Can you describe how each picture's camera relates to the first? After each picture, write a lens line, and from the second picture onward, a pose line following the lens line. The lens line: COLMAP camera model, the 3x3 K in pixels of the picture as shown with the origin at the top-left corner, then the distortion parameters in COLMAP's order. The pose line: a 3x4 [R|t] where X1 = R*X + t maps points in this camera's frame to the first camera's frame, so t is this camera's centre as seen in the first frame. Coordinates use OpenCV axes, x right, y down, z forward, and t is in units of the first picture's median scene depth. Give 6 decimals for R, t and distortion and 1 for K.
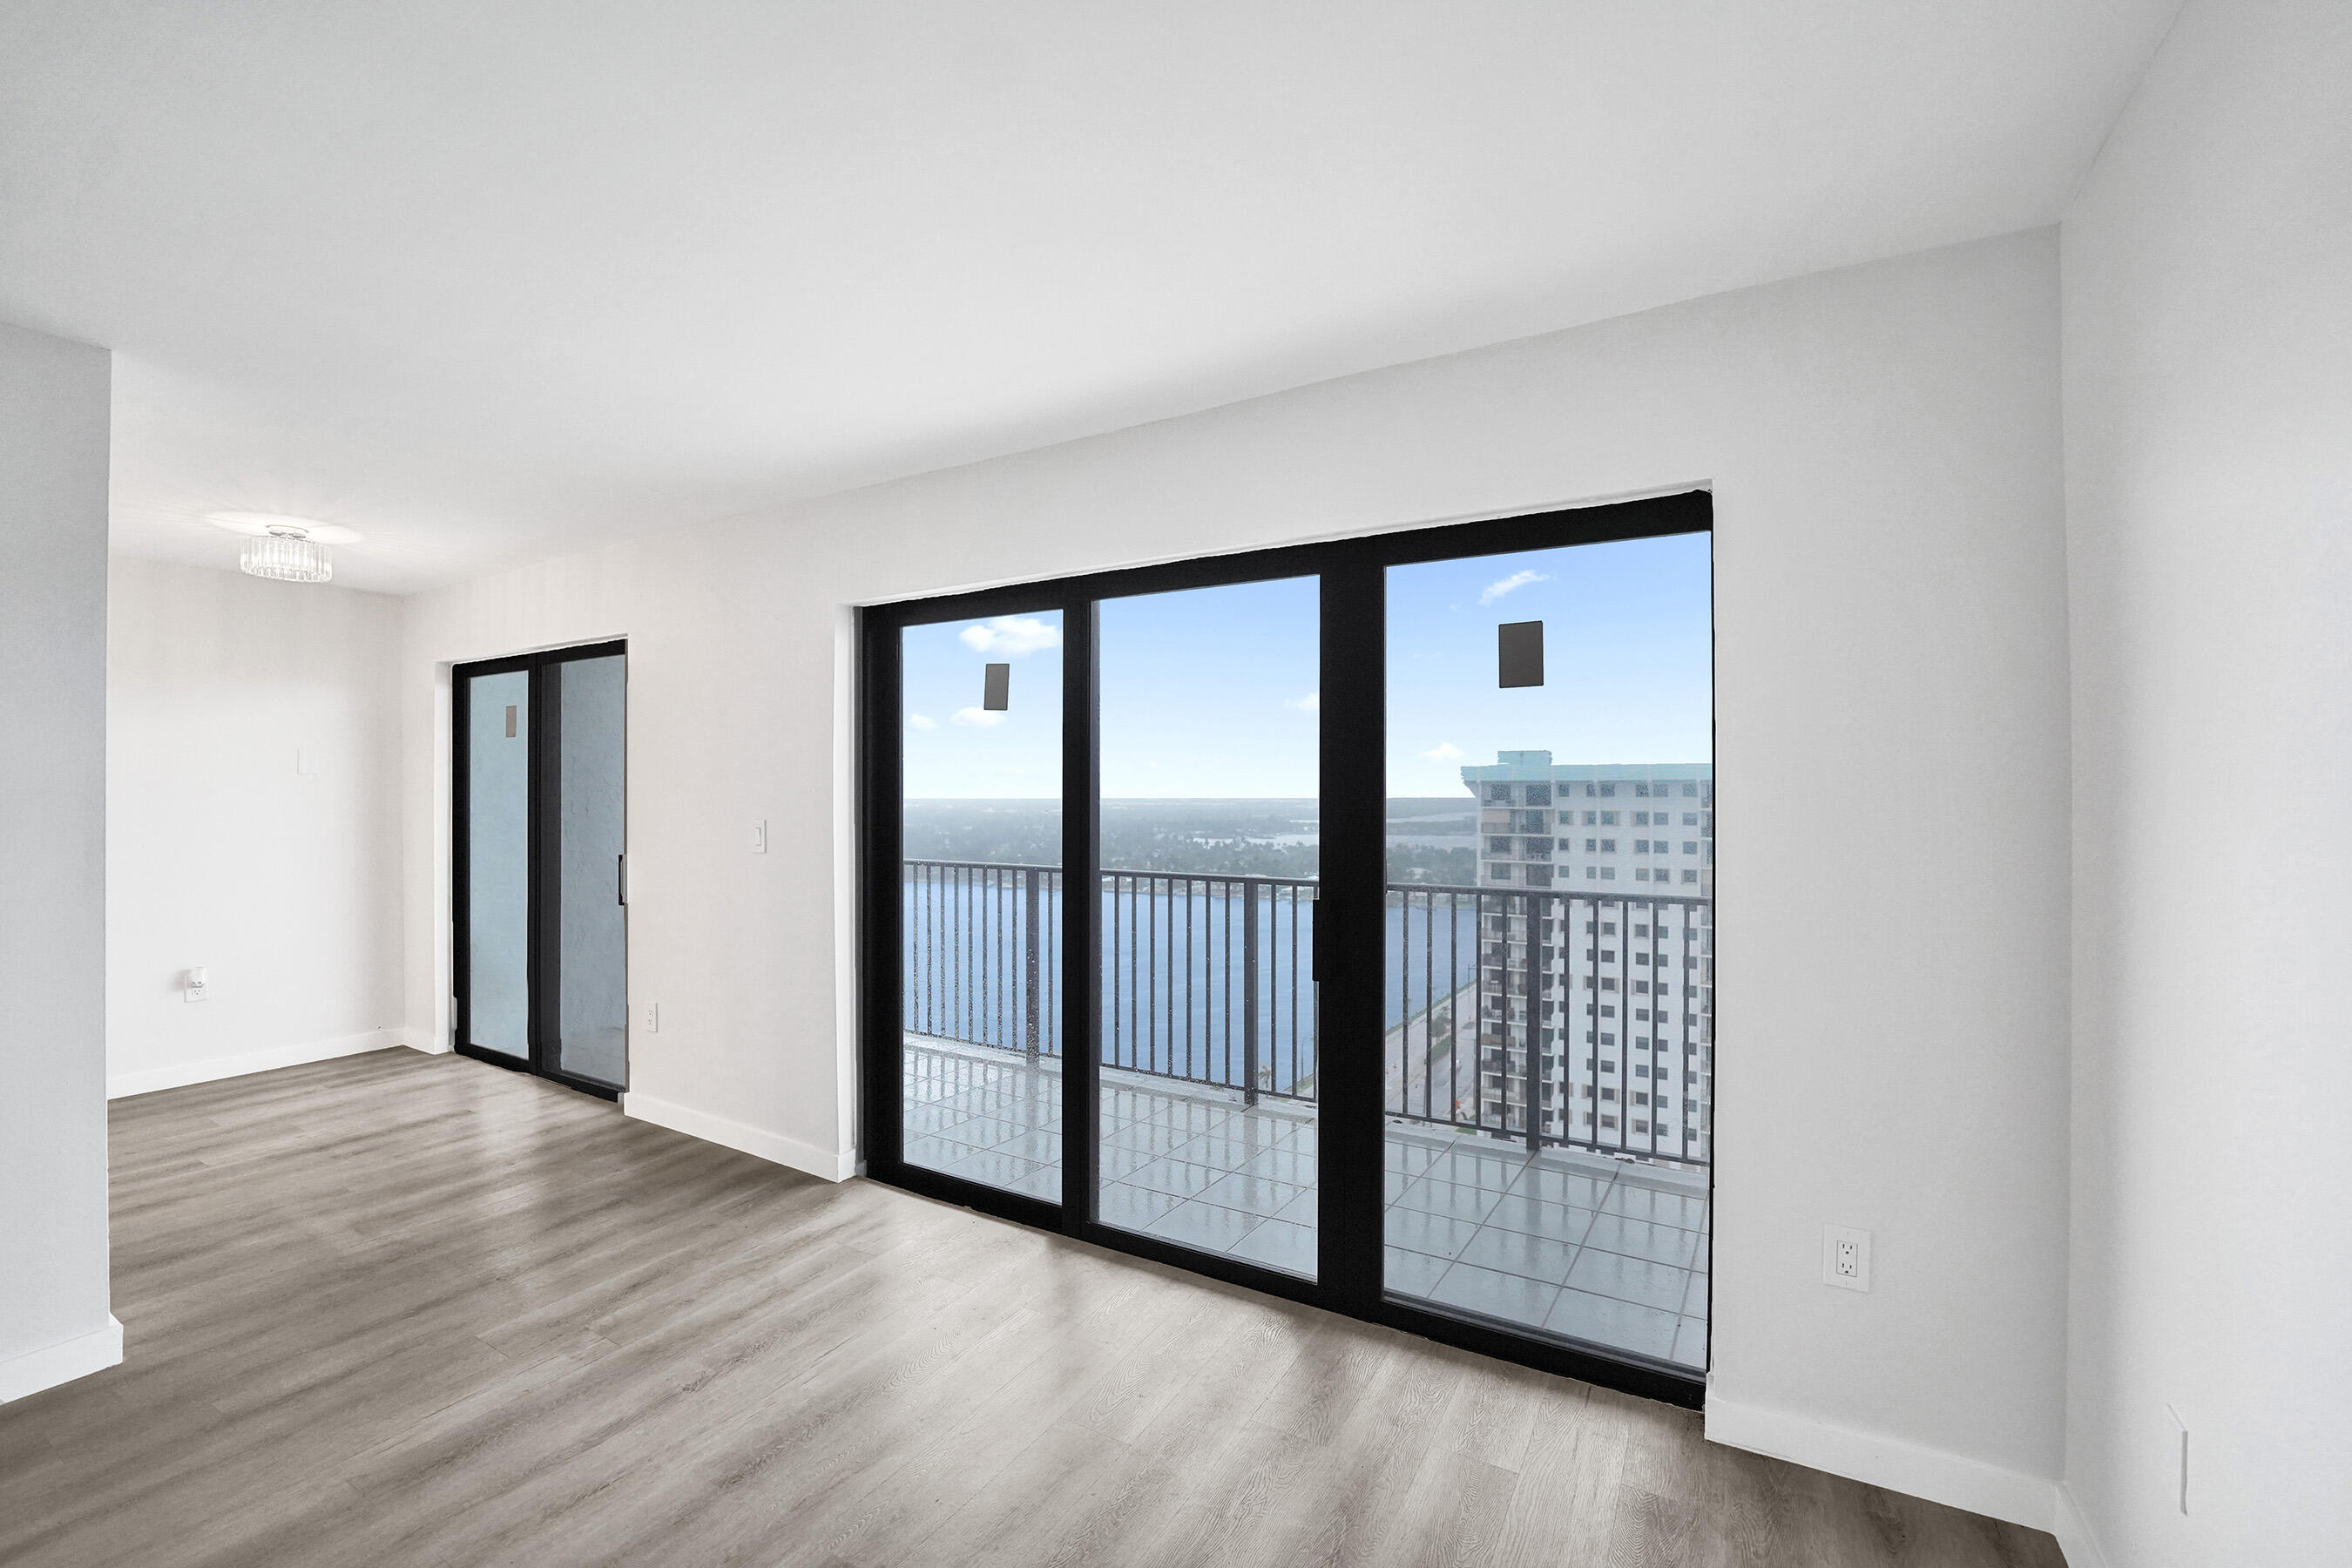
lens RADIAL K [[1009.0, 0, 1168.2], [0, 1009.0, 789.3], [0, 0, 1]] dist [-0.031976, 0.006760]
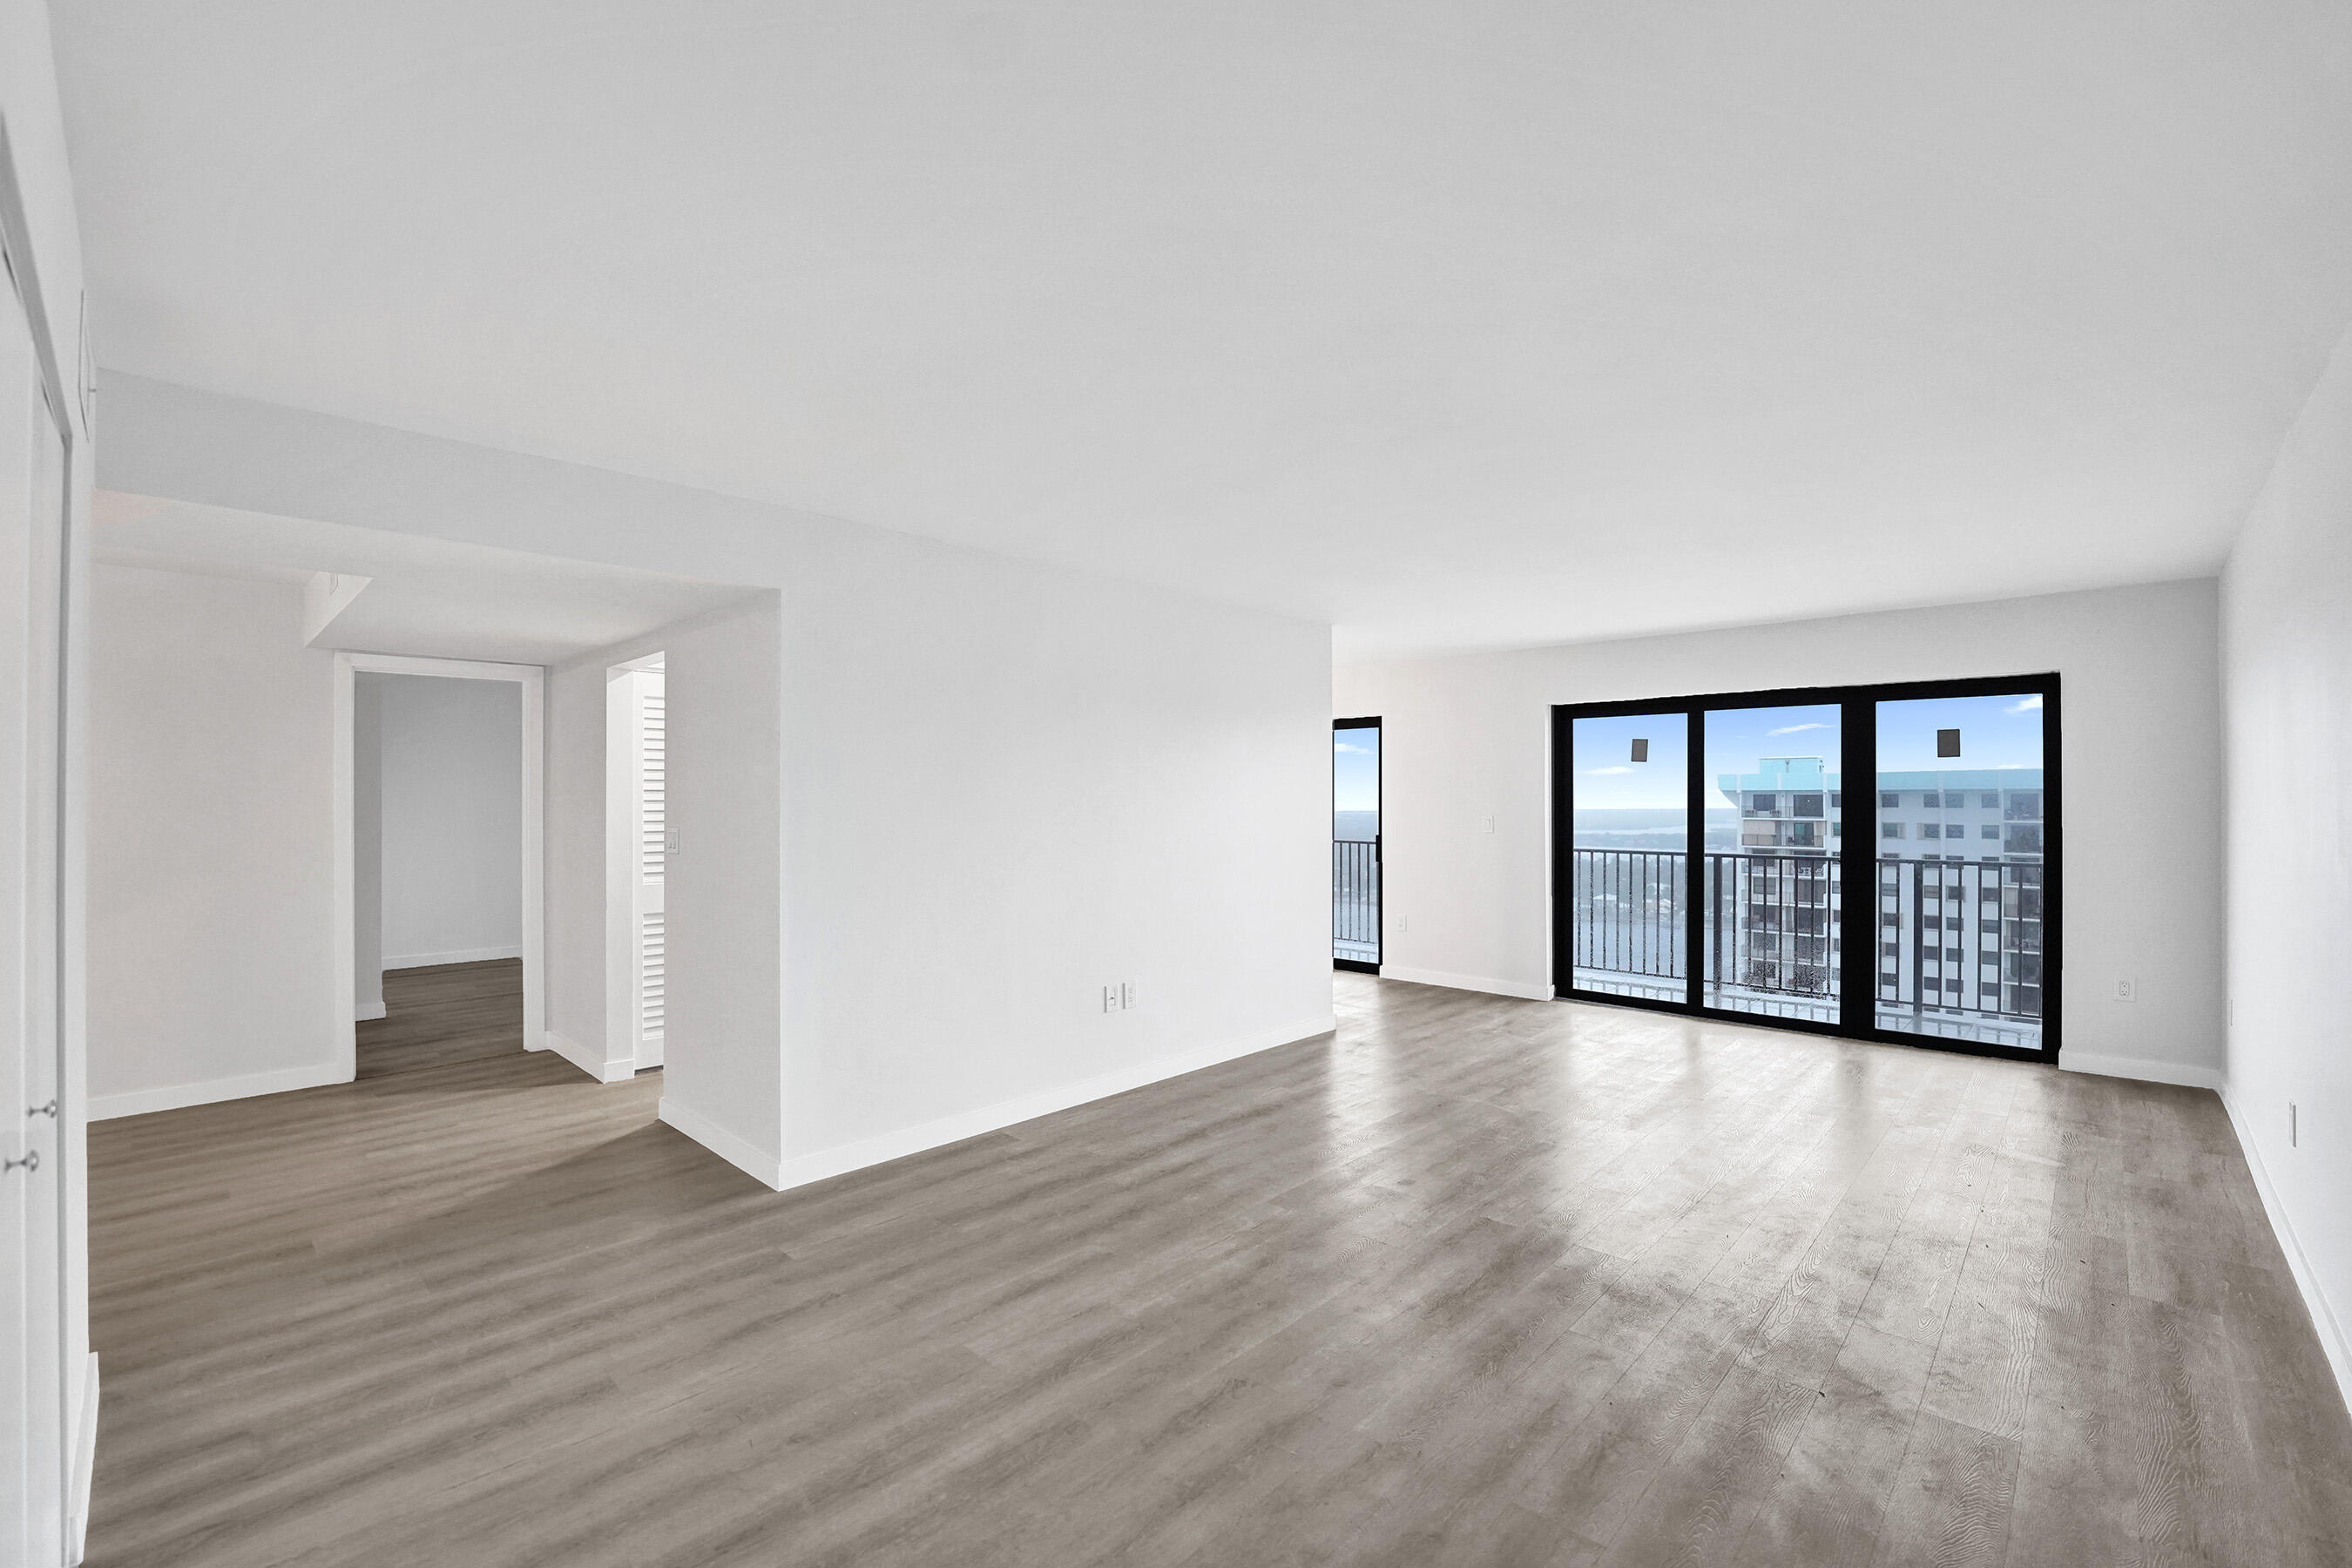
lens RADIAL K [[992.9, 0, 1165.0], [0, 992.9, 806.8], [0, 0, 1]] dist [-0.020900, 0.000361]
pose [[0.975732, -0.000828, -0.218966, -0.698188], [0.002261, 0.999978, 0.006294, -0.003947], [0.218956, -0.006636, 0.975712, -1.188731]]
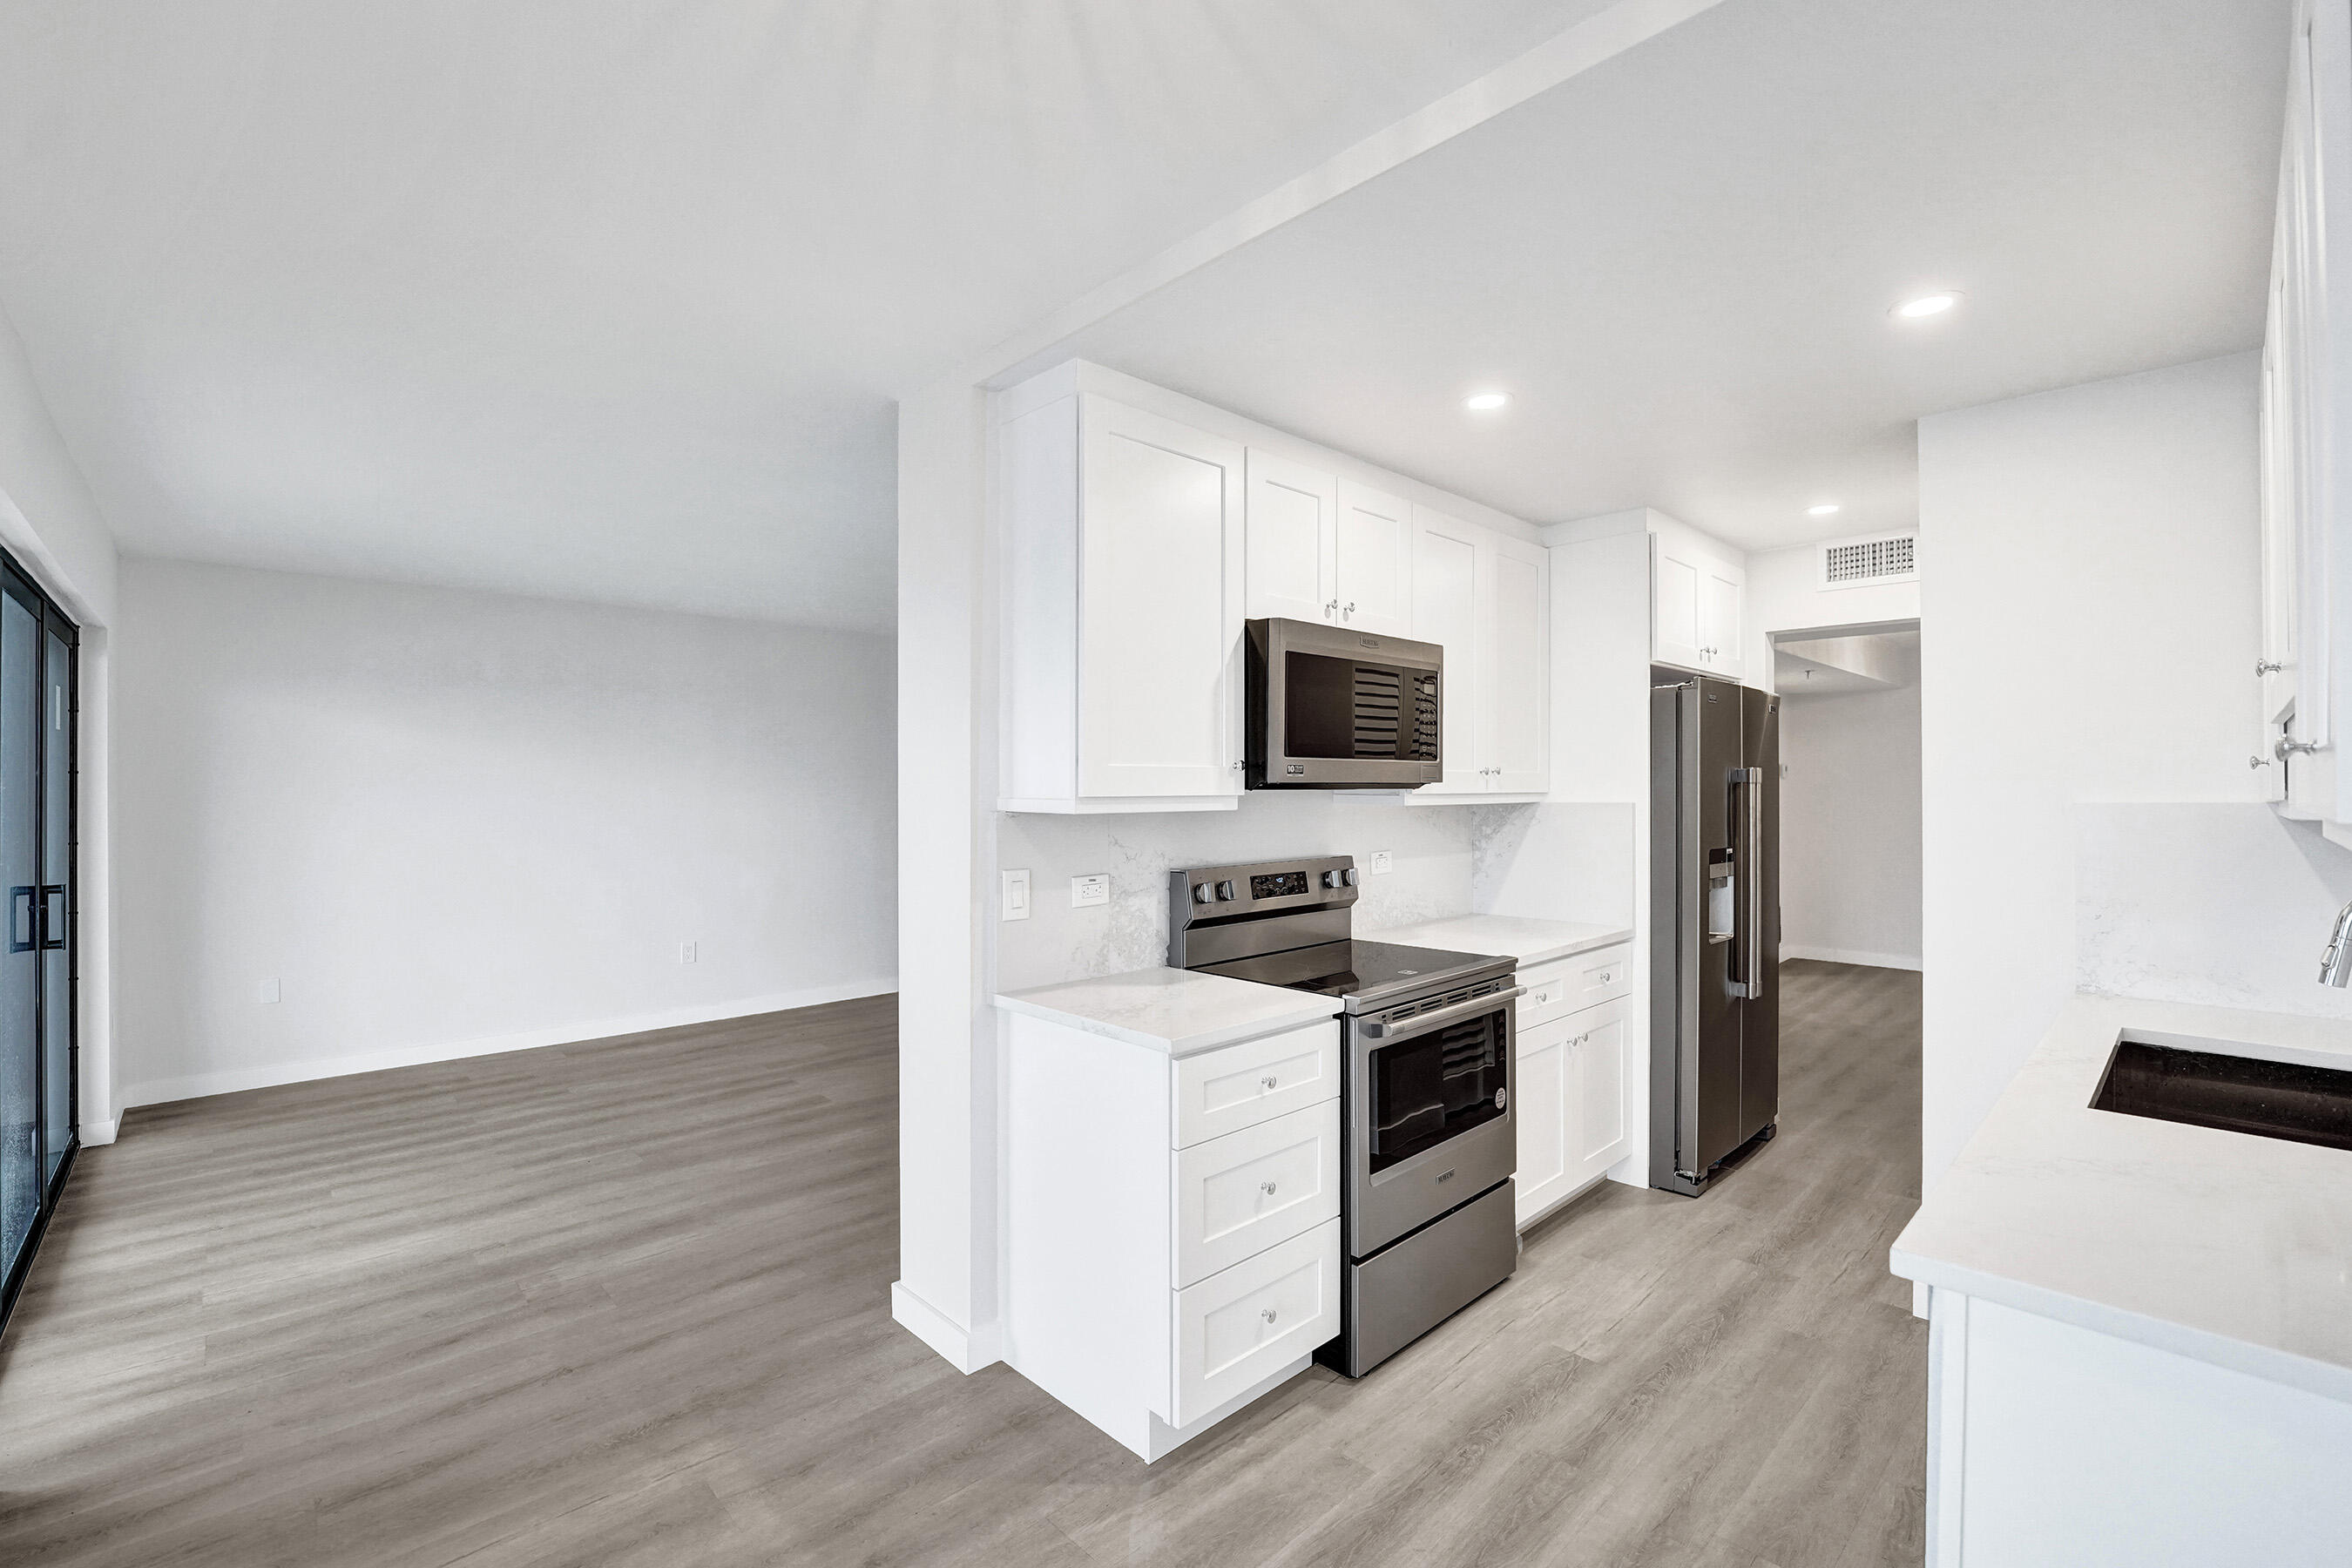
lens RADIAL K [[1009.0, 0, 1168.2], [0, 1009.0, 789.3], [0, 0, 1]] dist [-0.031976, 0.006760]
pose [[-0.966308, 0.001802, 0.257383, -1.236122], [0.001844, 0.999998, -0.000077, -0.011317], [-0.257383, 0.000401, -0.966309, 1.495527]]
